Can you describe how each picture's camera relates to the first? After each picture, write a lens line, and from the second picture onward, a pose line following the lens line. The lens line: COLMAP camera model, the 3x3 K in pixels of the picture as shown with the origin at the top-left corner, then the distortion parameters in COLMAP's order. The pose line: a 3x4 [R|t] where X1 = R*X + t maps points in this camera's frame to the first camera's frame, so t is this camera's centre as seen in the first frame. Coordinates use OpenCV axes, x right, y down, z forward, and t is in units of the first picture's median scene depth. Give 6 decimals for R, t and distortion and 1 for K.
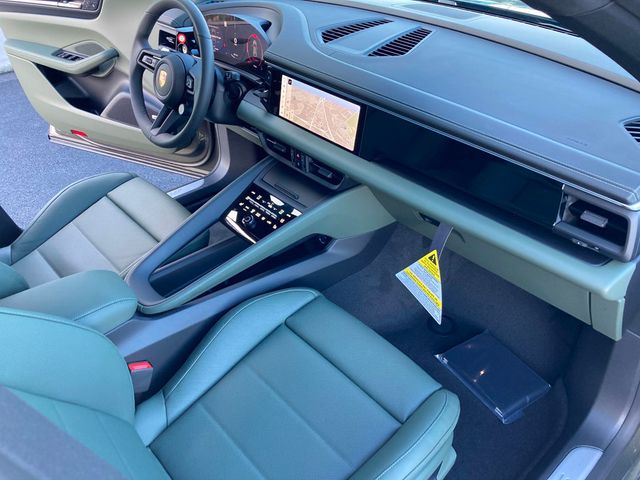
lens RADIAL K [[527.3, 0, 320.4], [0, 527.3, 241.3], [0, 0, 1]] dist [0.027729, -0.010493]
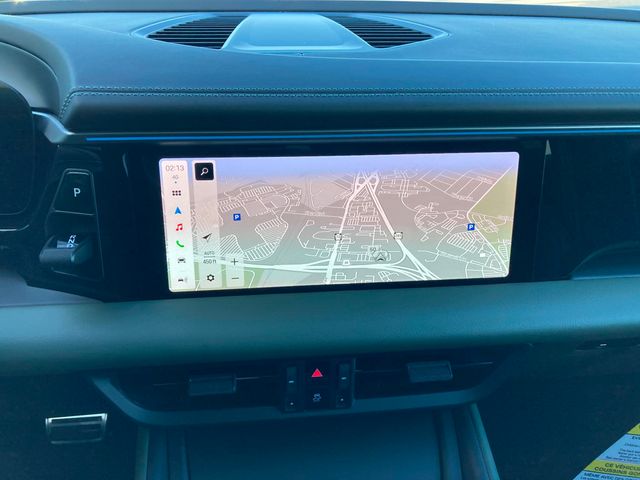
lens RADIAL K [[527.3, 0, 319.4], [0, 527.3, 236.9], [0, 0, 1]] dist [0.027729, -0.010493]
pose [[0.570785, -0.326336, 0.753464, -0.261581], [0.472881, 0.880819, 0.023266, -0.247937], [-0.671258, 0.343019, 0.657077, 0.782139]]
